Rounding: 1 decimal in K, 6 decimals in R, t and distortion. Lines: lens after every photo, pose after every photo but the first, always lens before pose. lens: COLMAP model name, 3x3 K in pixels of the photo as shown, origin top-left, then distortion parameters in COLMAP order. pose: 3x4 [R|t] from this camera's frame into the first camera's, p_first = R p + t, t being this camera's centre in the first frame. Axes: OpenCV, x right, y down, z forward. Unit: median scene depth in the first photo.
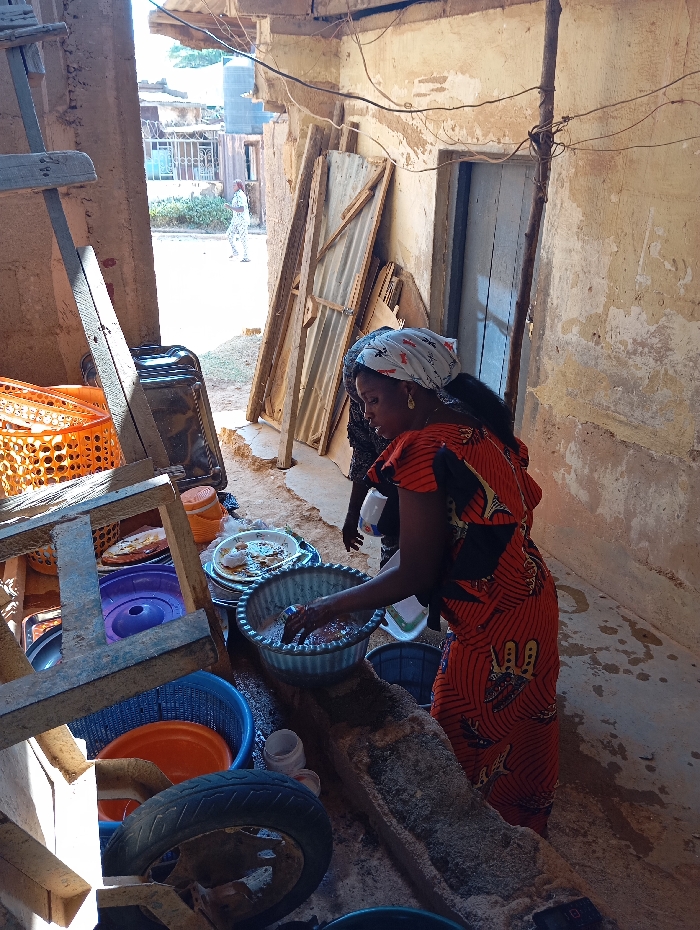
lens RADIAL K [[757.4, 0, 353.7], [0, 757.4, 466.1], [0, 0, 1]] dist [0.086313, -0.164950]
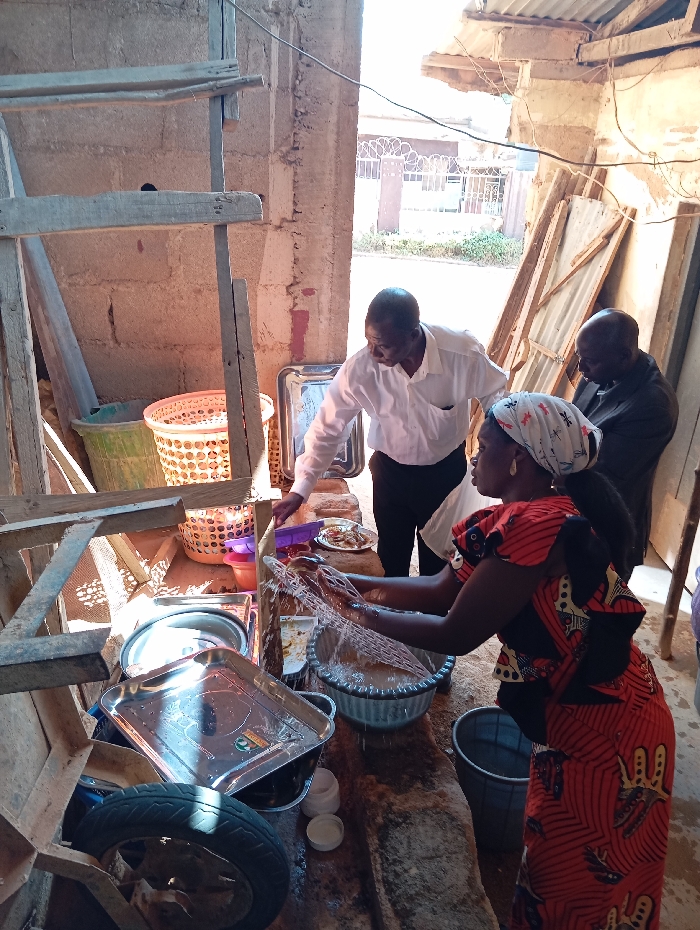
lens RADIAL K [[757.4, 0, 355.7], [0, 757.4, 465.3], [0, 0, 1]] dist [0.086313, -0.164950]
pose [[0.932841, 0.165332, -0.320113, 0.123296], [-0.177566, 0.984066, -0.009193, -0.025594], [0.313493, 0.065416, 0.947335, 0.018464]]
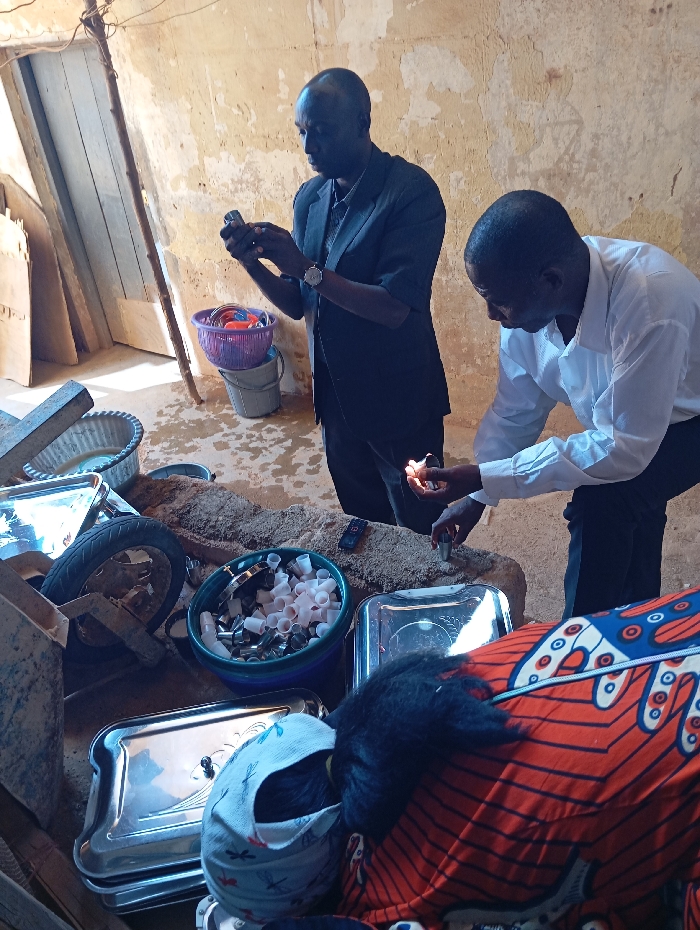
lens RADIAL K [[760.5, 0, 362.8], [0, 760.5, 479.9], [0, 0, 1]] dist [0.038599, -0.103500]
pose [[0.837506, -0.393615, 0.379013, -0.105668], [0.326845, 0.916714, 0.229800, 0.060577], [-0.437899, -0.068580, 0.896405, -0.208163]]
